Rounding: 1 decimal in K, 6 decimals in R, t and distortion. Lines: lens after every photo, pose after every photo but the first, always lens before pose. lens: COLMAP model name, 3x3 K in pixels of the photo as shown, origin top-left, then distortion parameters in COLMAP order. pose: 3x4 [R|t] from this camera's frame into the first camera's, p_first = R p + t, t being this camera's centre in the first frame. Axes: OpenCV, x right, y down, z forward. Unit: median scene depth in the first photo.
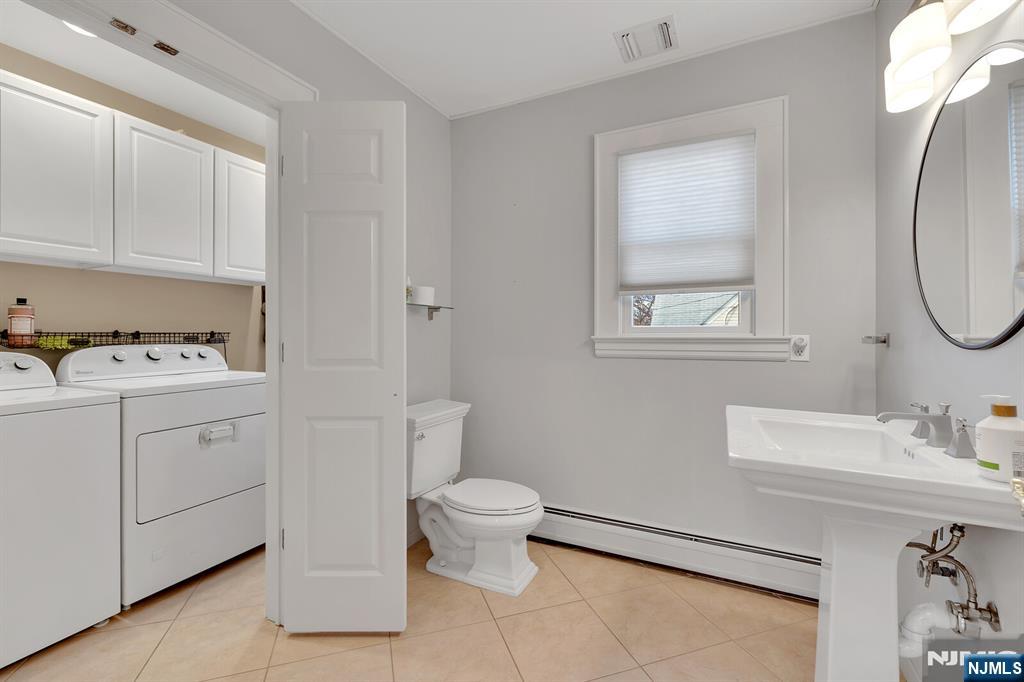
lens RADIAL K [[441.3, 0, 510.3], [0, 441.3, 335.0], [0, 0, 1]] dist [-0.001268, -0.000045]
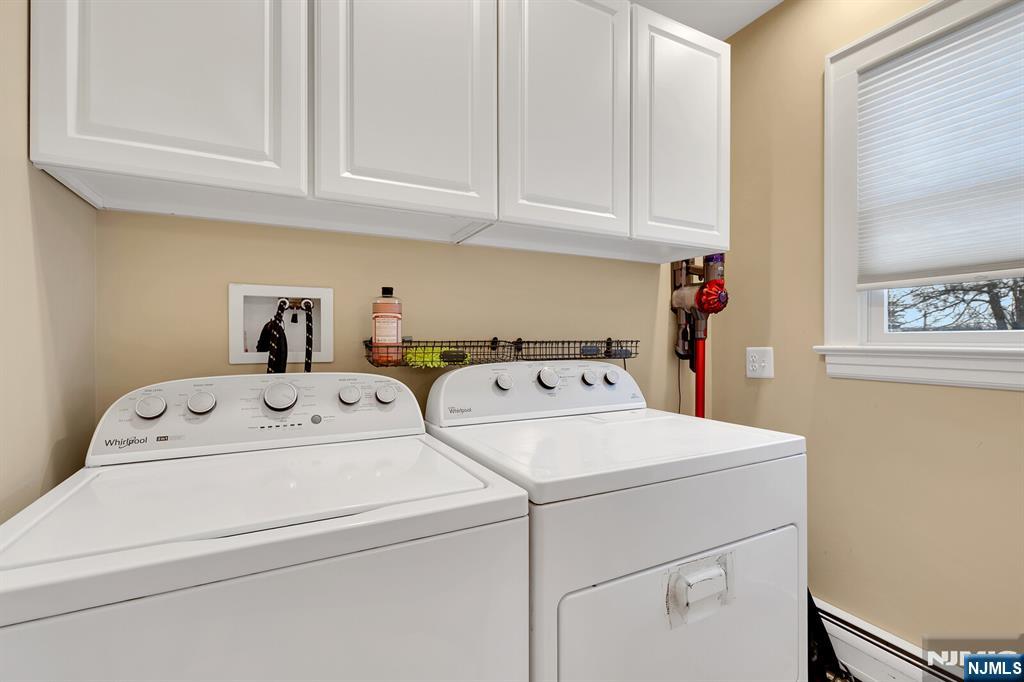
lens RADIAL K [[441.3, 0, 510.3], [0, 441.3, 335.0], [0, 0, 1]] dist [-0.001268, -0.000045]
pose [[0.800503, -0.012645, -0.599196, -0.564450], [0.001457, 0.999815, -0.019154, -0.002335], [0.599328, 0.014460, 0.800373, 0.573820]]
